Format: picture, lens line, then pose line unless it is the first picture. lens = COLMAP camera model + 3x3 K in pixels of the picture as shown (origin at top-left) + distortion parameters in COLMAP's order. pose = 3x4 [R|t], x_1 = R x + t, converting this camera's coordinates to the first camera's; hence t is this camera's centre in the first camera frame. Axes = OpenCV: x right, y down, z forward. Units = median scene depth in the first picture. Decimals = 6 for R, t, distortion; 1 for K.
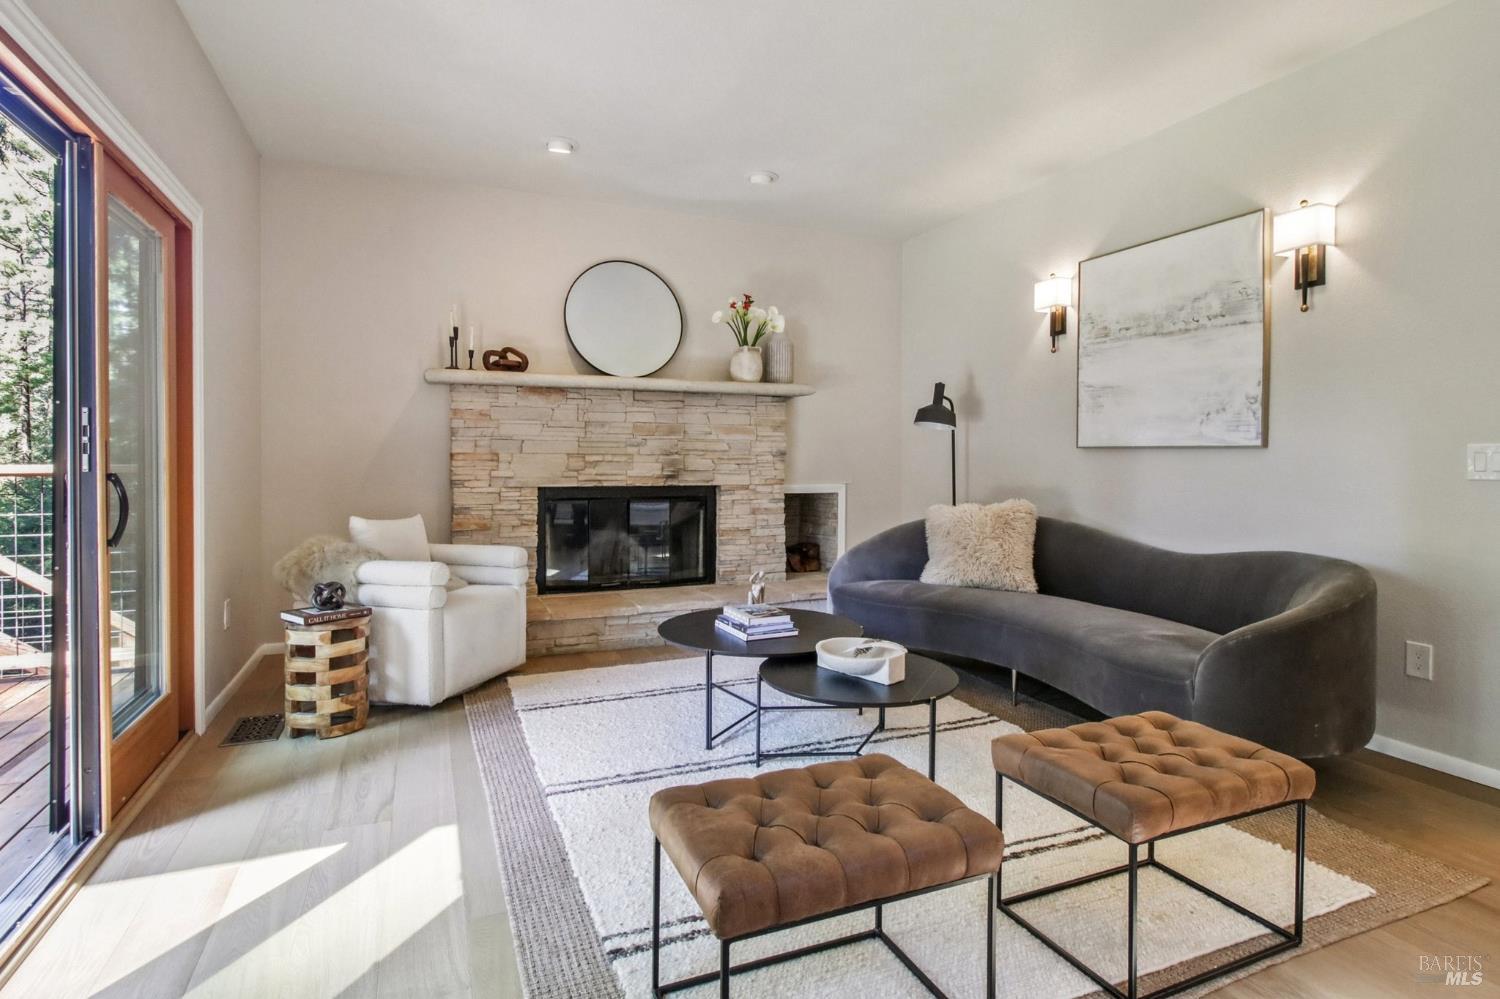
lens RADIAL K [[775.0, 0, 743.3], [0, 775.0, 465.8], [0, 0, 1]] dist [0.011902, -0.001585]
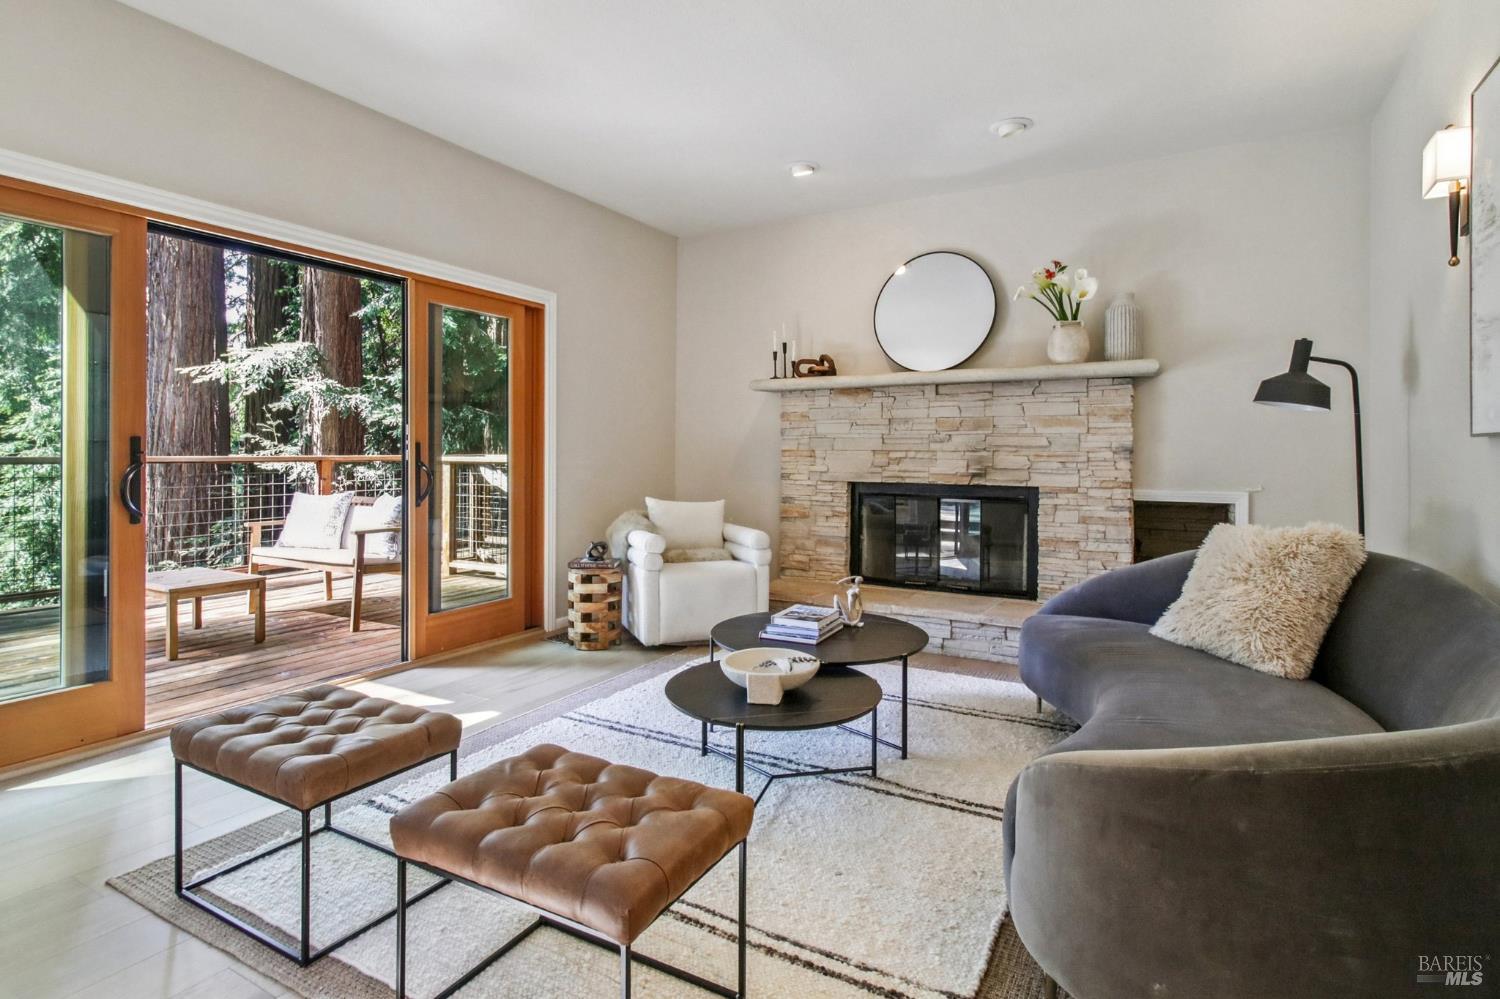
lens RADIAL K [[761.9, 0, 743.8], [0, 761.9, 450.9], [0, 0, 1]] dist [0.012149, -0.000736]
pose [[0.608475, -0.003468, -0.793565, 0.476722], [-0.011701, 0.999843, -0.013341, 0.000719], [0.793487, 0.017403, 0.608339, 0.241353]]
